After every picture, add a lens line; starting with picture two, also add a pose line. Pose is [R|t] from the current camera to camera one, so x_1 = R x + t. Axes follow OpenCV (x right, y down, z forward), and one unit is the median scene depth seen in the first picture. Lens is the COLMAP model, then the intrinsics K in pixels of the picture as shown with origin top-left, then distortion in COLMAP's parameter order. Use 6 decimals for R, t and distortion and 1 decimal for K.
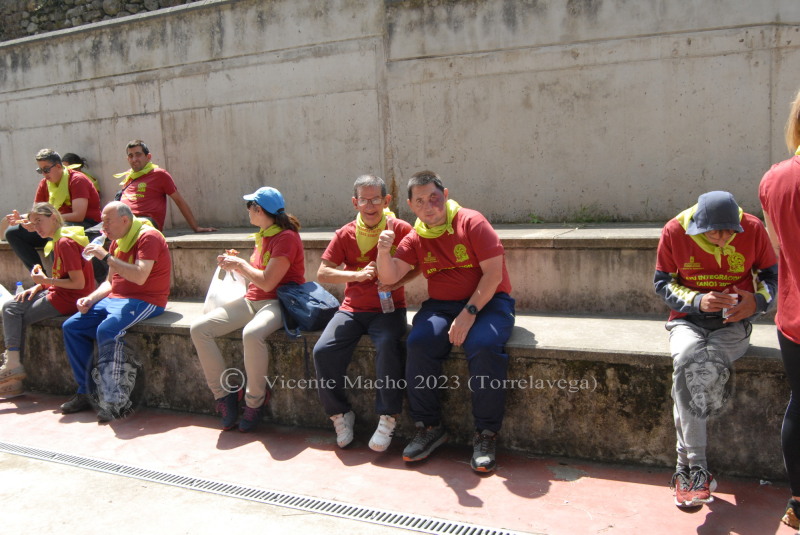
lens RADIAL K [[779.7, 0, 400.0], [0, 779.7, 267.5], [0, 0, 1]] dist [-0.070124, 0.027093]
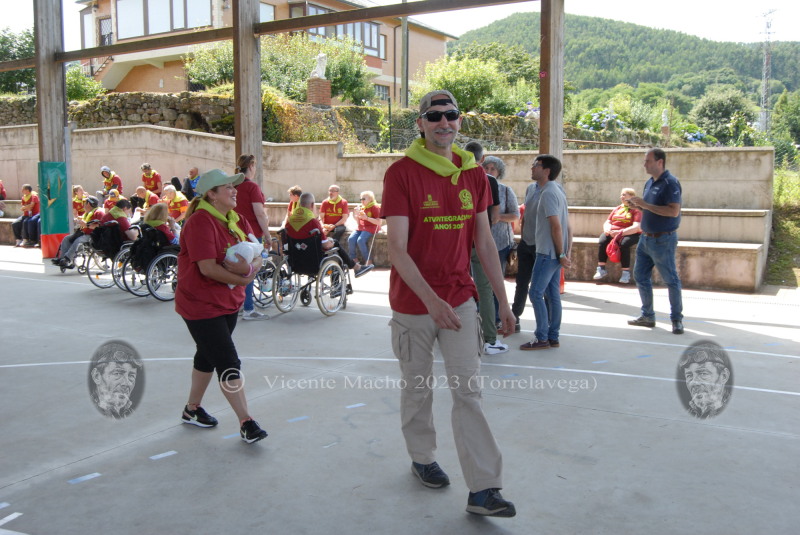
lens RADIAL K [[779.7, 0, 400.0], [0, 779.7, 267.5], [0, 0, 1]] dist [-0.070124, 0.027093]
pose [[0.997491, 0.048262, -0.051801, 1.439812], [-0.048370, 0.998829, -0.000836, 0.155431], [0.051700, 0.003339, 0.998657, -2.011817]]
